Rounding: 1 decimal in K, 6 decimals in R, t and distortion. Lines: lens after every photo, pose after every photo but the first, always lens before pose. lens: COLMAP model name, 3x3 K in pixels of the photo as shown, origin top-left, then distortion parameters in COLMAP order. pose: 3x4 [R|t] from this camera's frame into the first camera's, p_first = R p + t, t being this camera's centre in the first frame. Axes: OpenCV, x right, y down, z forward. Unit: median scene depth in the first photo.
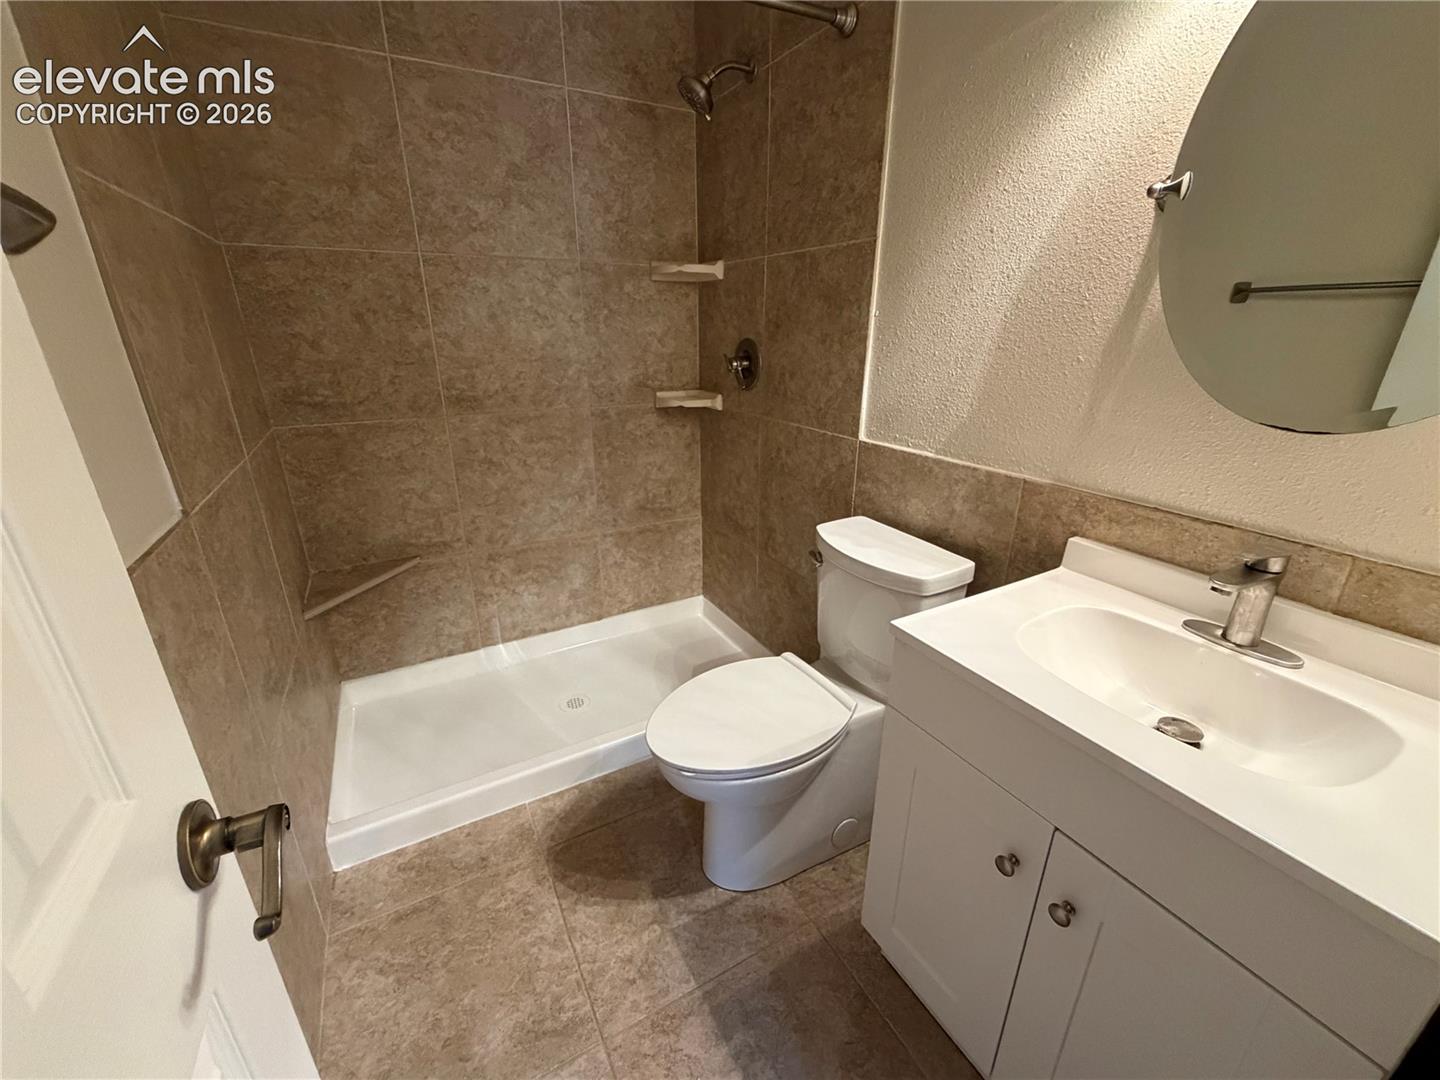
lens RADIAL K [[594.7, 0, 721.7], [0, 594.7, 549.4], [0, 0, 1]] dist [0.000259, -0.000122]
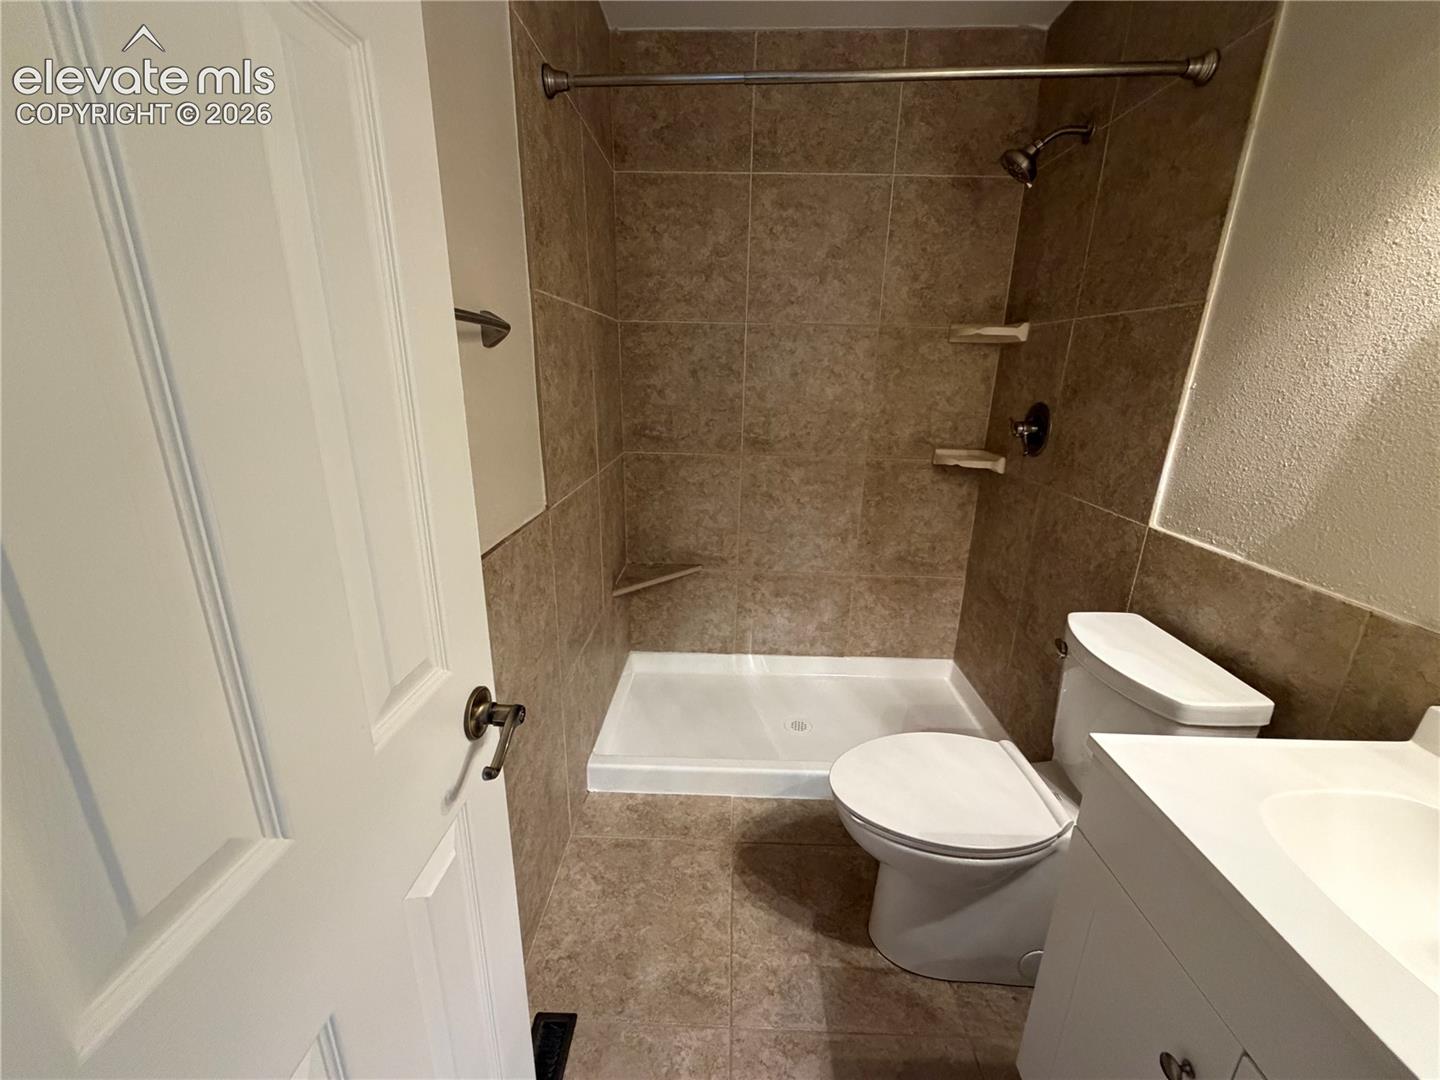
lens RADIAL K [[594.7, 0, 721.7], [0, 594.7, 549.4], [0, 0, 1]] dist [0.000259, -0.000122]
pose [[0.855759, 0.170839, -0.488355, 0.127199], [-0.201143, 0.979513, -0.009811, -0.018448], [0.476674, 0.106625, 0.872590, -0.045887]]
